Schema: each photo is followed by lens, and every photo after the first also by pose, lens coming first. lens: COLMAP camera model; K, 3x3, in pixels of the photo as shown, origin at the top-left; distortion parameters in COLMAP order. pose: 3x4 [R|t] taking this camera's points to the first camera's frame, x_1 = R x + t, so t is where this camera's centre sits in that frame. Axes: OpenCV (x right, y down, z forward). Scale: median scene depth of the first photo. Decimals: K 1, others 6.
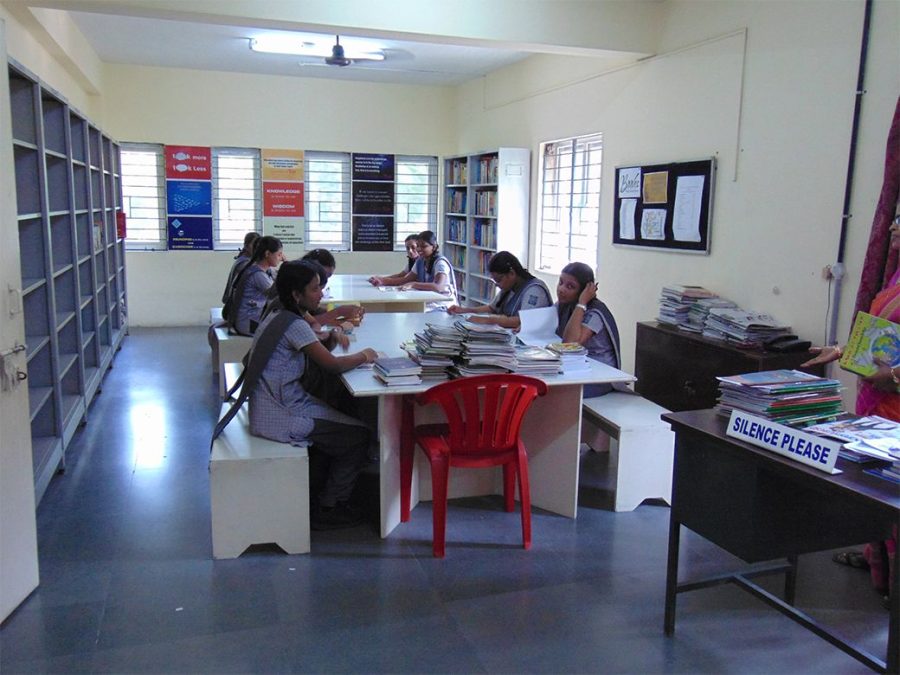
lens RADIAL K [[819.0, 0, 447.5], [0, 819.0, 339.4], [0, 0, 1]] dist [0.017483, 0.000000]
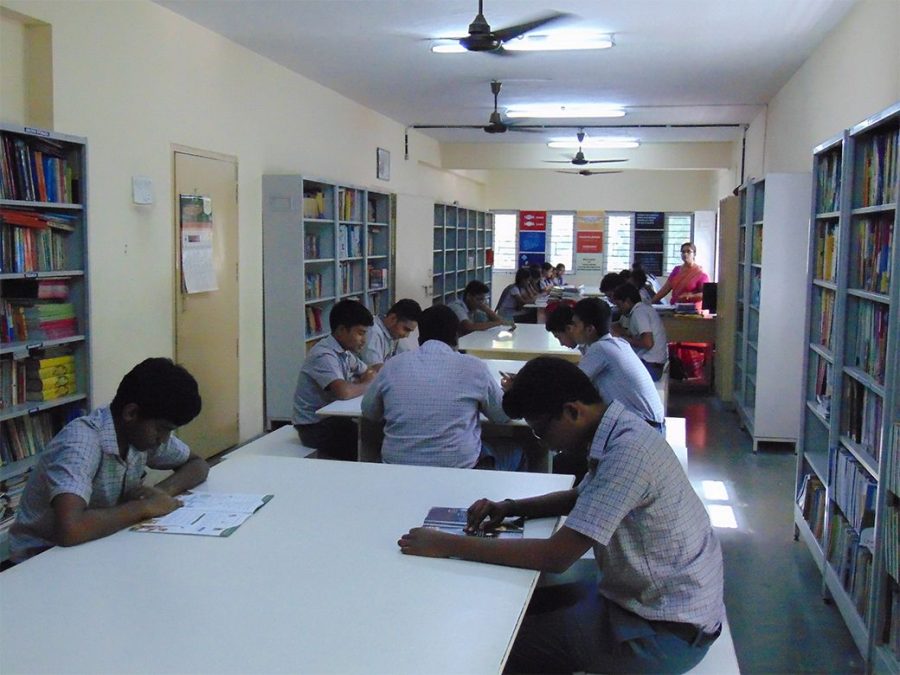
lens RADIAL K [[972.7, 0, 450.3], [0, 972.7, 335.8], [0, 0, 1]] dist [-0.033354, 0.000000]
pose [[0.848129, 0.041161, -0.528188, 0.565231], [-0.081998, 0.995162, -0.054116, 0.129727], [0.523406, 0.089208, 0.847401, -0.697159]]
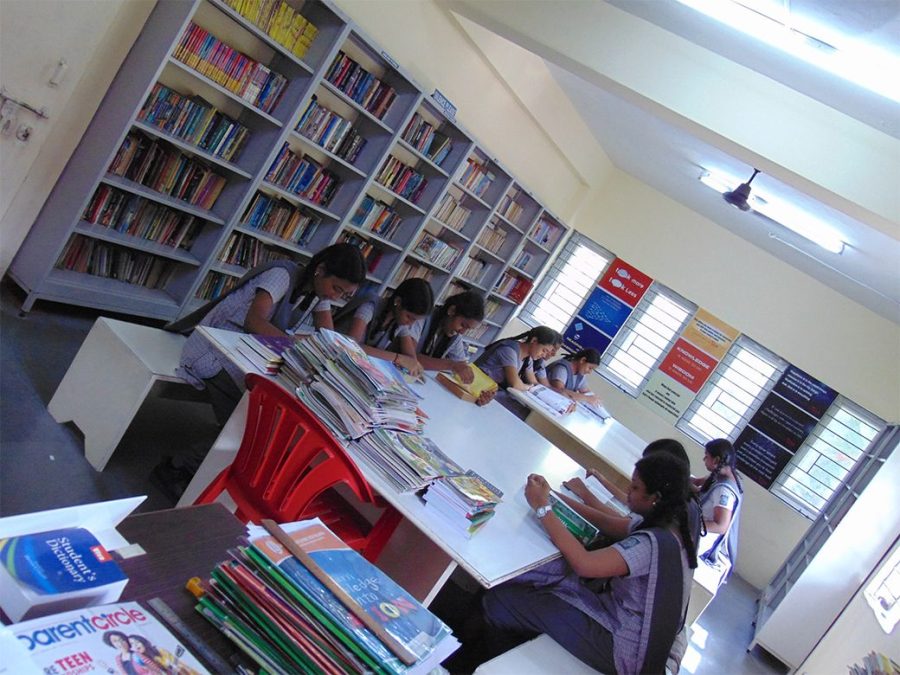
lens RADIAL K [[819.0, 0, 450.9], [0, 819.0, 340.9], [0, 0, 1]] dist [0.017483, 0.000000]
pose [[0.597482, 0.468450, -0.650823, 0.215871], [-0.619214, 0.785215, -0.003280, -0.029403], [0.509499, 0.404958, 0.759223, 0.183297]]
